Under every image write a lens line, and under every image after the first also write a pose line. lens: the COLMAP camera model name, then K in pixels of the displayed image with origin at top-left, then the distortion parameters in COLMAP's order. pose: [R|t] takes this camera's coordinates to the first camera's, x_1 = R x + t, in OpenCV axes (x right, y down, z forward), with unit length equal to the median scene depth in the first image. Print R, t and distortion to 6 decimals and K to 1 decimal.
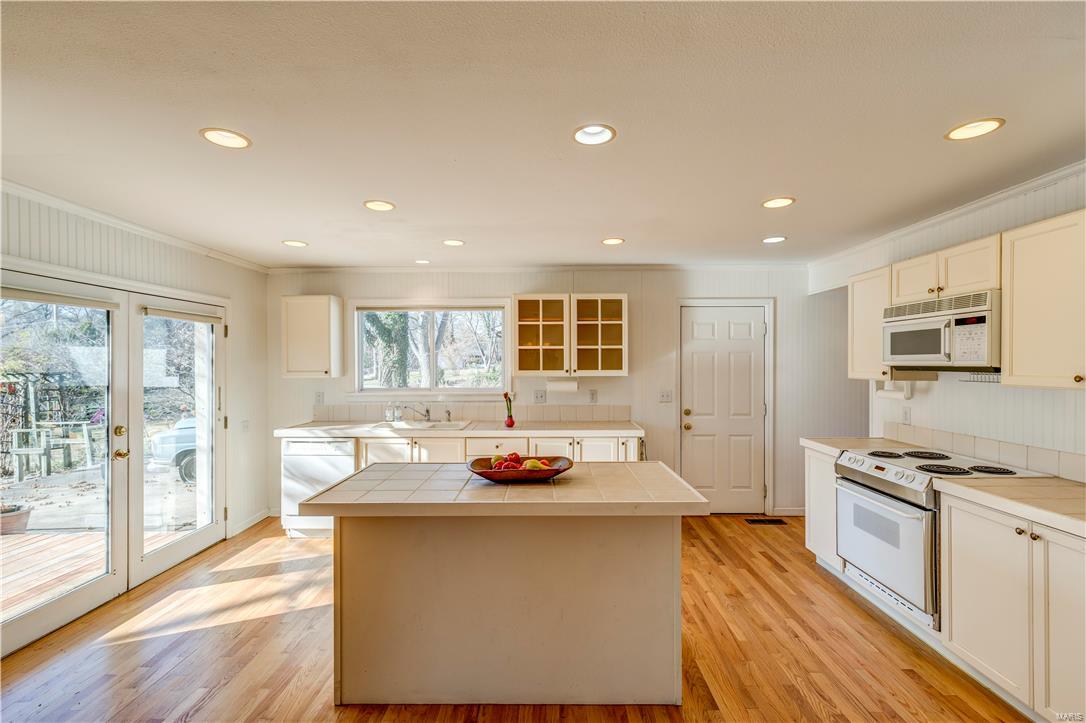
lens RADIAL K [[488.3, 0, 548.6], [0, 488.3, 366.8], [0, 0, 1]] dist [0.004298, 0.000271]
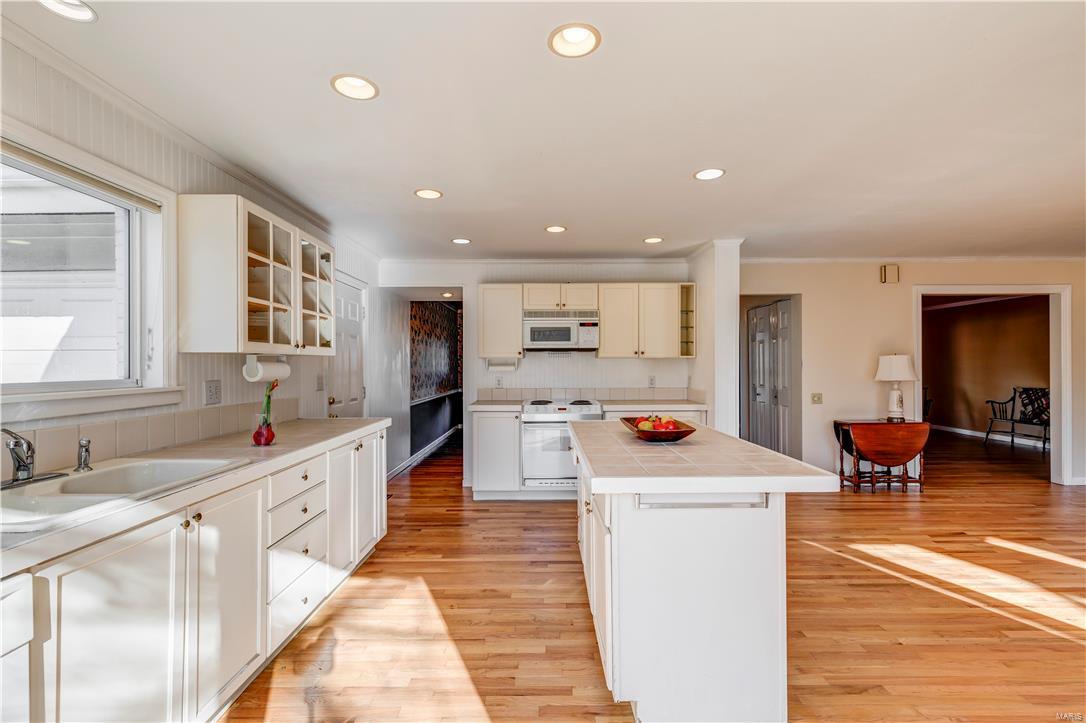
lens RADIAL K [[488.3, 0, 541.9], [0, 488.3, 365.2], [0, 0, 1]] dist [0.004298, 0.000271]
pose [[-0.002553, 0.000430, 0.999997, -0.614836], [0.010354, 0.999946, -0.000404, 0.038002], [-0.999943, 0.010353, -0.002557, 0.686374]]
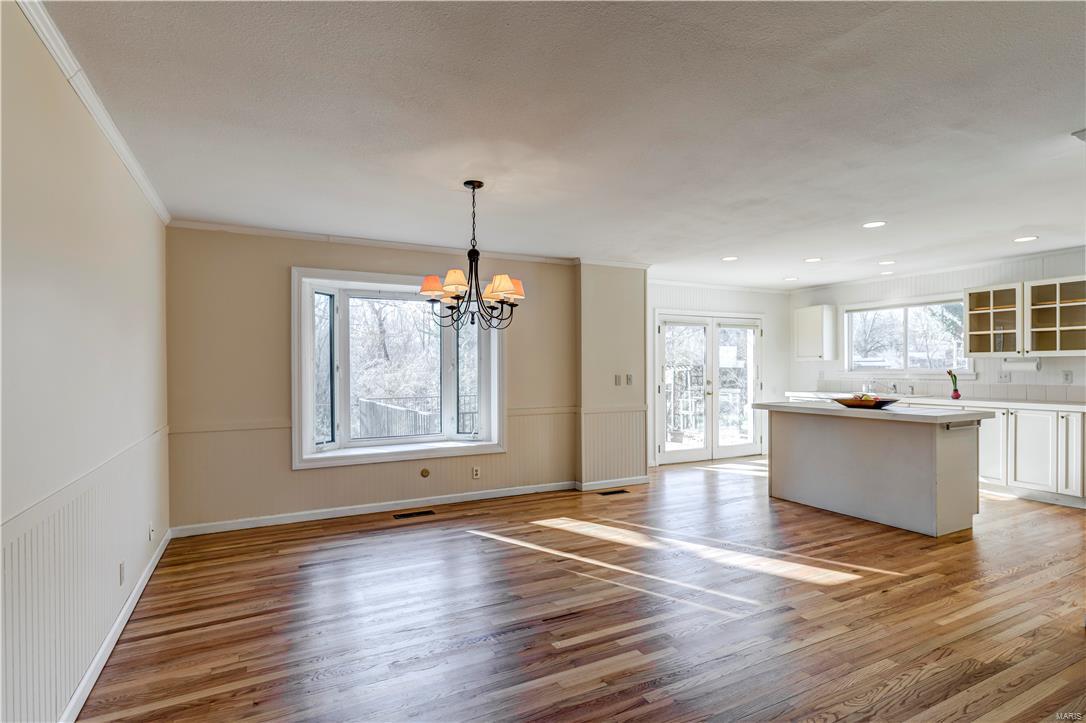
lens RADIAL K [[549.1, 0, 543.8], [0, 549.1, 368.9], [0, 0, 1]] dist [0.010640, -0.001221]
pose [[0.470683, 0.003294, -0.882296, 0.650285], [-0.002481, 0.999994, 0.002410, 0.047359], [0.882299, 0.001055, 0.470688, -0.553690]]
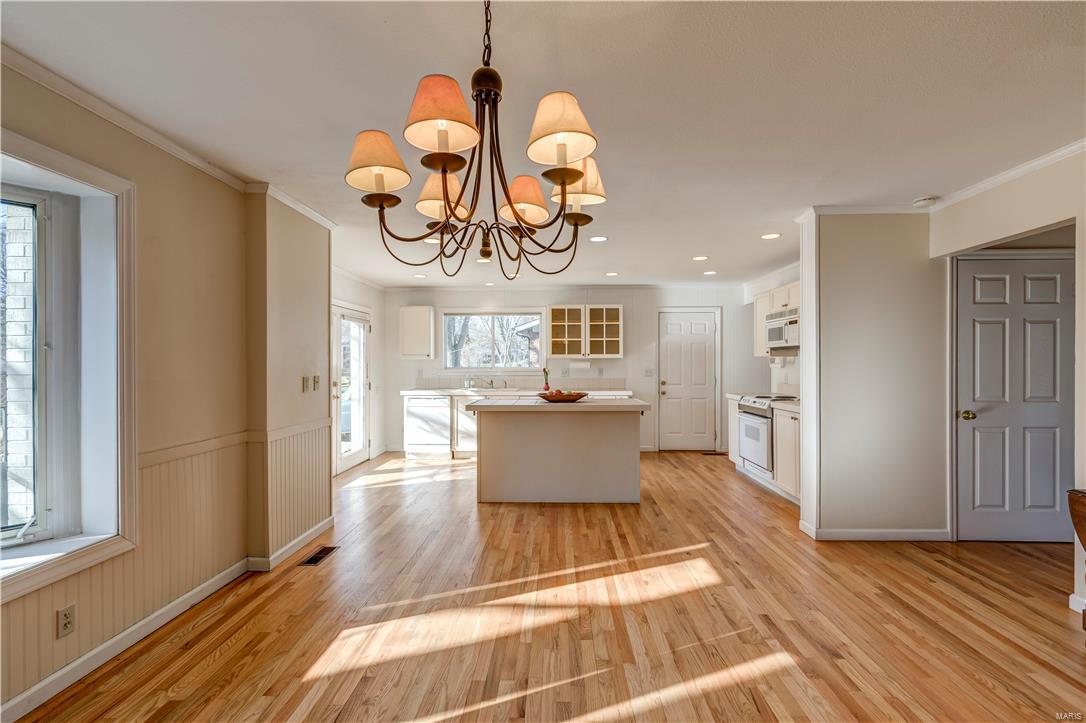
lens RADIAL K [[488.3, 0, 547.7], [0, 488.3, 363.9], [0, 0, 1]] dist [0.004298, 0.000271]
pose [[0.999696, 0.000421, -0.024638, -0.037567], [-0.000586, 0.999977, -0.006717, 0.048682], [0.024635, 0.006729, 0.999674, -0.552774]]
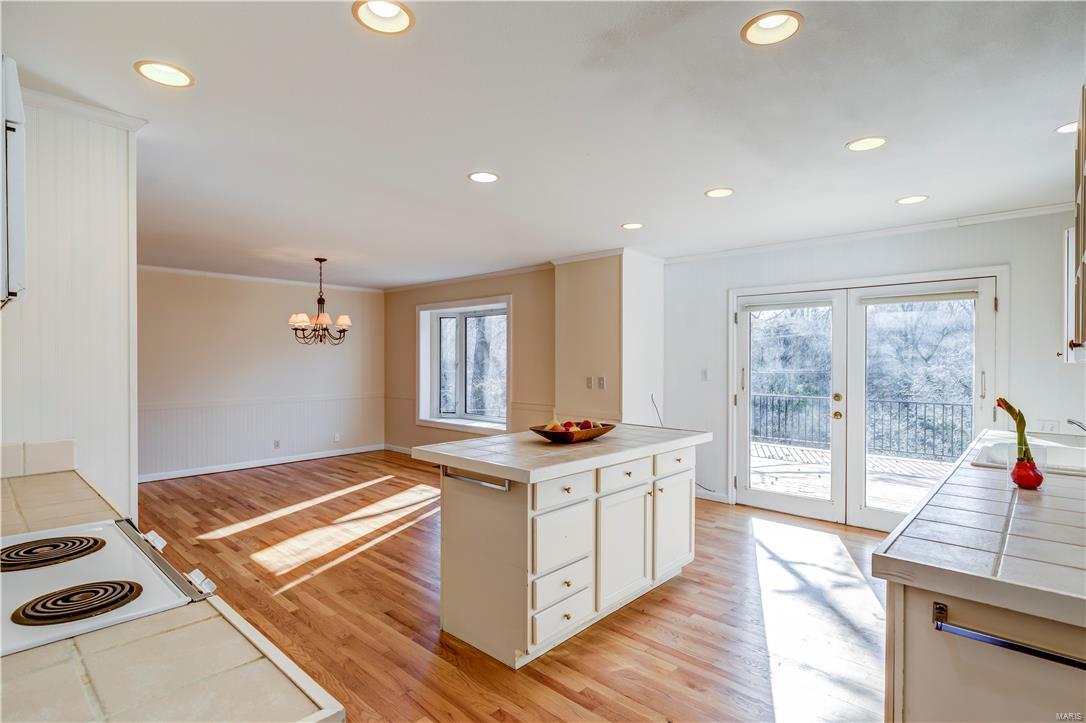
lens RADIAL K [[538.8, 0, 541.9], [0, 538.8, 362.4], [0, 0, 1]] dist [-0.003804, -0.000097]
pose [[-0.671137, 0.002182, -0.741330, 0.515321], [-0.007685, 0.999921, 0.009901, 0.020562], [0.741294, 0.012342, -0.671067, 0.989234]]
